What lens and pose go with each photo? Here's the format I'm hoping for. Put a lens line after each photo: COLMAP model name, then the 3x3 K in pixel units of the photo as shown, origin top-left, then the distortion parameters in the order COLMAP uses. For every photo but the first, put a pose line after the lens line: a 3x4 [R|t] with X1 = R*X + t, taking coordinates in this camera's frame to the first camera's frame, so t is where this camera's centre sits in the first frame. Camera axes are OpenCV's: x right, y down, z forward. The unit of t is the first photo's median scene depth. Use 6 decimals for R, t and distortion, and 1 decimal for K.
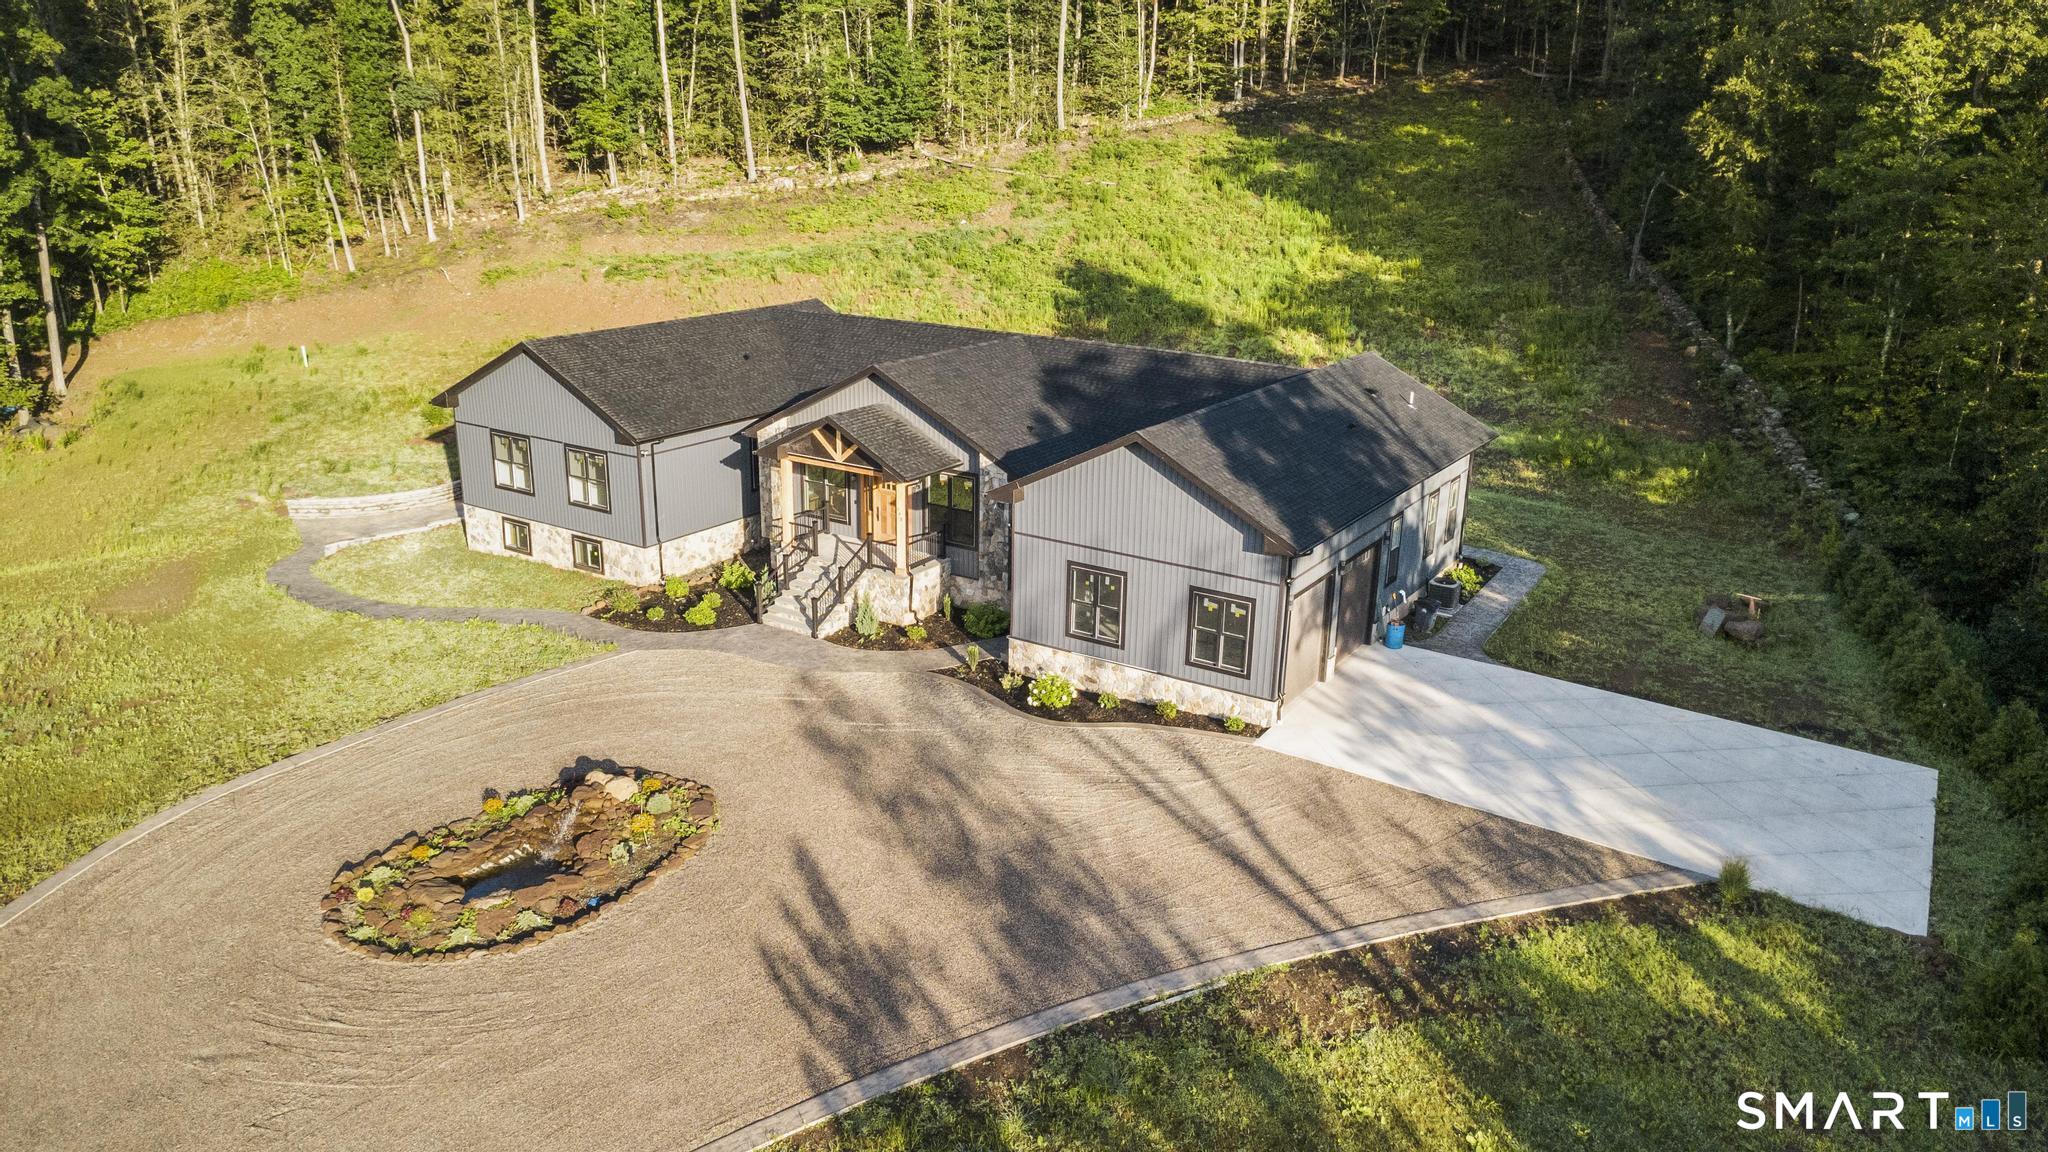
lens RADIAL K [[1436.4, 0, 1017.4], [0, 1436.4, 577.4], [0, 0, 1]] dist [0.019437, -0.022422]
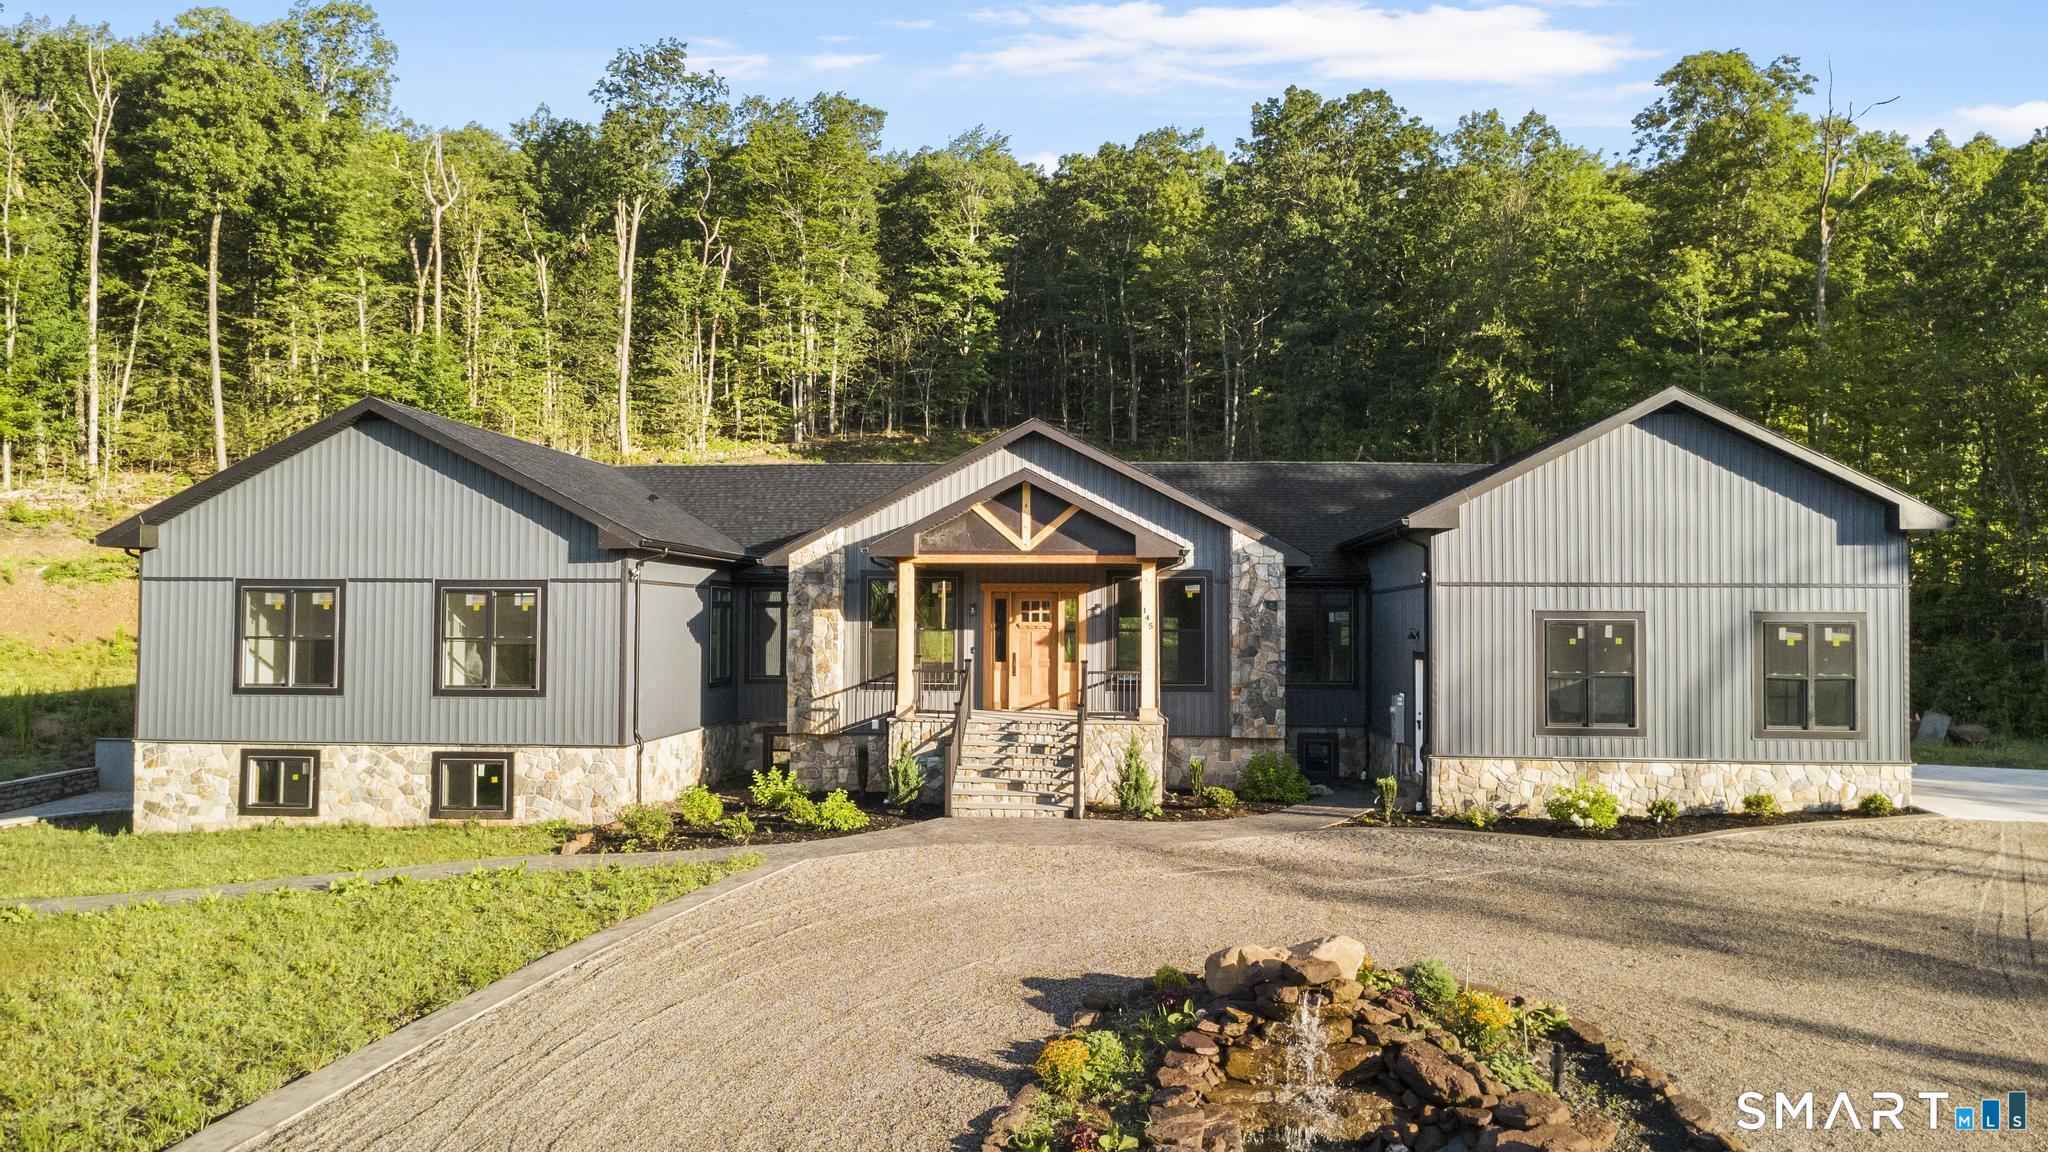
lens RADIAL K [[1436.4, 0, 1019.4], [0, 1436.4, 578.5], [0, 0, 1]] dist [0.019437, -0.022422]
pose [[0.878154, 0.003205, 0.478368, -0.417265], [0.154452, 0.944524, -0.289859, 0.109702], [-0.452759, 0.328426, 0.828942, 0.479777]]
